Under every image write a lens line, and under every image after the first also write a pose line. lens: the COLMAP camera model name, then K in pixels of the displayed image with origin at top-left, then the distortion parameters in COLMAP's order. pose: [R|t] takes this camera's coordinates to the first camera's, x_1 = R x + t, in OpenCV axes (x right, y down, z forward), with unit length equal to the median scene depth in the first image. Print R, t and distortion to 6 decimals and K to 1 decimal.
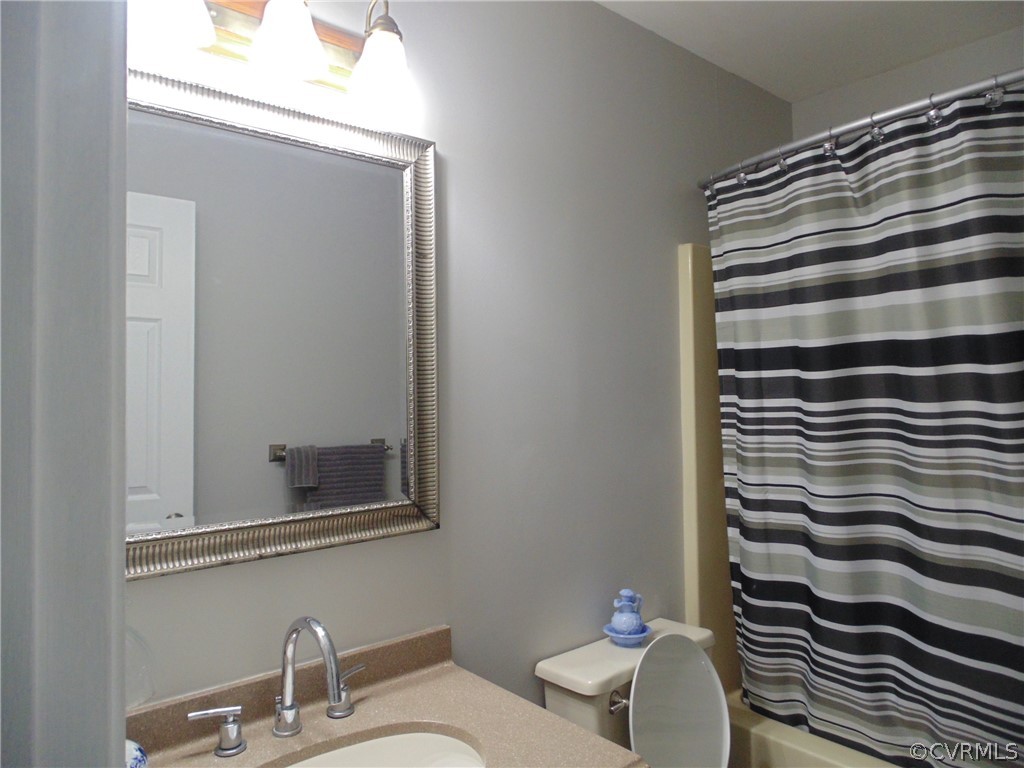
lens RADIAL K [[672.6, 0, 512.0], [0, 672.6, 384.0], [0, 0, 1]] dist [-0.010687, -0.003865]
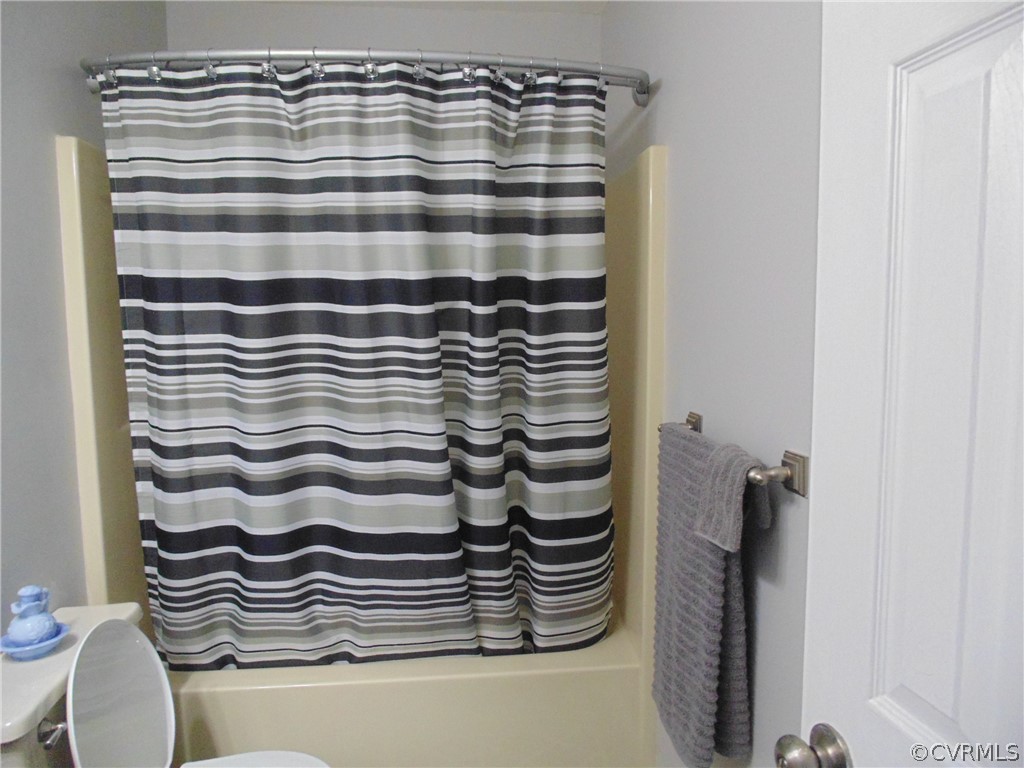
lens RADIAL K [[672.6, 0, 512.0], [0, 672.6, 384.0], [0, 0, 1]] dist [-0.010687, -0.003865]
pose [[0.575742, -0.067110, 0.814873, -0.117004], [-0.018581, 0.995295, 0.095097, -0.005988], [-0.817420, -0.069892, 0.571786, 0.134637]]
